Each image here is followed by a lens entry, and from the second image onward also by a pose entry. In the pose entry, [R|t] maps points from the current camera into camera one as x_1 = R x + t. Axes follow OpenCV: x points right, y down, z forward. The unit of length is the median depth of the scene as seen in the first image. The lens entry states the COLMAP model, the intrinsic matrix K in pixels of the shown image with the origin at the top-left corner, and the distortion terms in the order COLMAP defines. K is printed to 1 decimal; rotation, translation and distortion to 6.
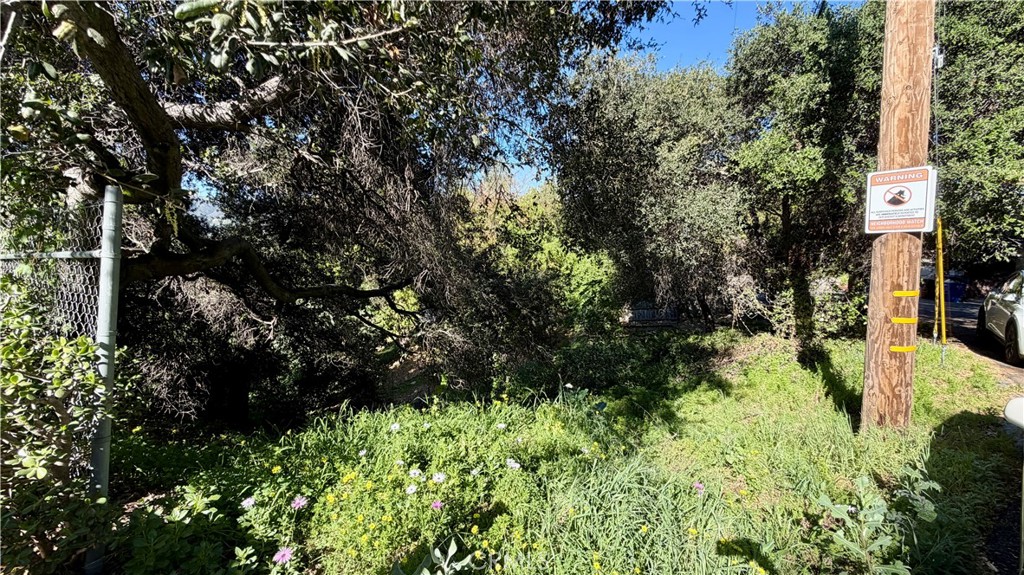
lens RADIAL K [[406.2, 0, 509.9], [0, 406.2, 288.1], [0, 0, 1]] dist [0.004663, 0.000036]
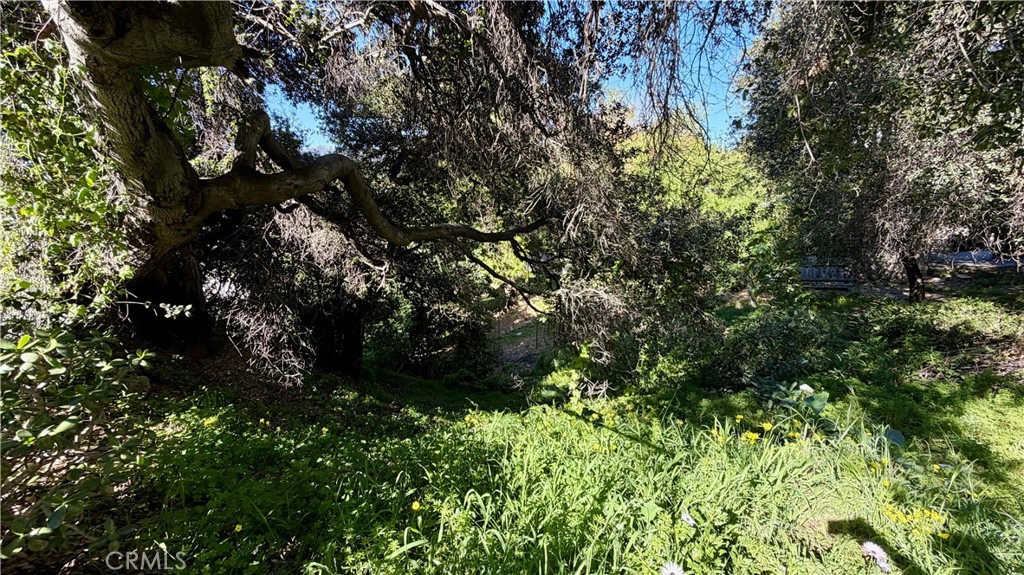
lens RADIAL K [[406.2, 0, 512.8], [0, 406.2, 286.3], [0, 0, 1]] dist [0.004663, 0.000036]
pose [[0.974651, 0.049042, -0.218291, -0.120782], [-0.022040, 0.991980, 0.124456, 0.008446], [0.222644, -0.116490, 0.967915, 0.210220]]
